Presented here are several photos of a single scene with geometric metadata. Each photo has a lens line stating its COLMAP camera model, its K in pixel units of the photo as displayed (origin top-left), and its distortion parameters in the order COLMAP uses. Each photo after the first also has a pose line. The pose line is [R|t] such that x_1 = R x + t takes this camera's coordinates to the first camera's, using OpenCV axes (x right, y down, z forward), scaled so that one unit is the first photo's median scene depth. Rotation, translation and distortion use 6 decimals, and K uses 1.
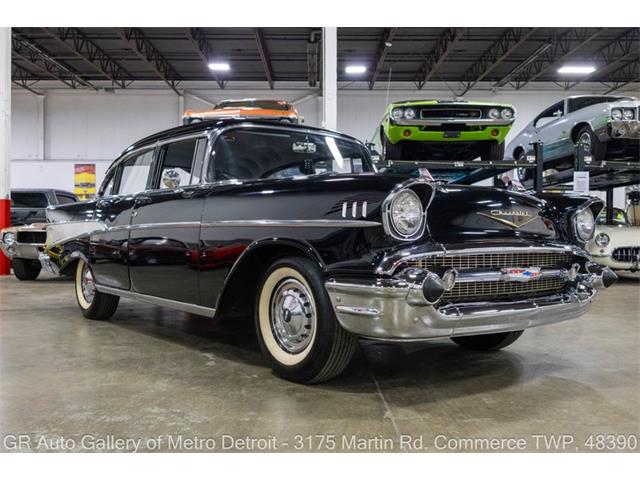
lens RADIAL K [[536.8, 0, 320.0], [0, 536.8, 240.0], [0, 0, 1]] dist [0.000578, -0.010151]
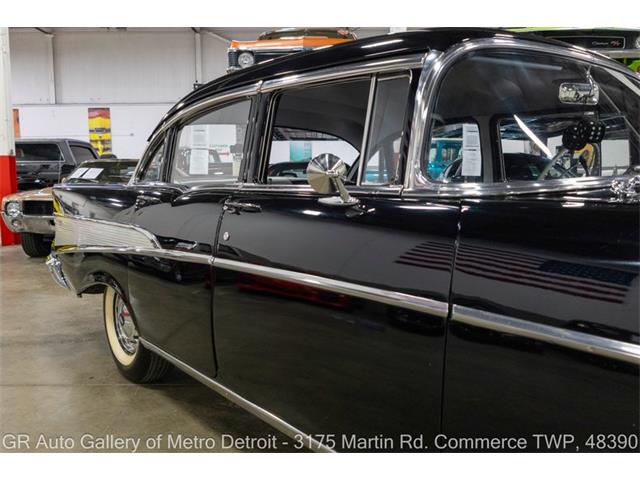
lens RADIAL K [[536.8, 0, 320.0], [0, 536.8, 240.0], [0, 0, 1]] dist [0.000578, -0.010151]
pose [[0.999609, 0.001408, -0.027921, -0.097124], [0.001515, 0.994534, 0.104403, -0.038081], [0.027915, -0.104405, 0.994143, 0.206773]]
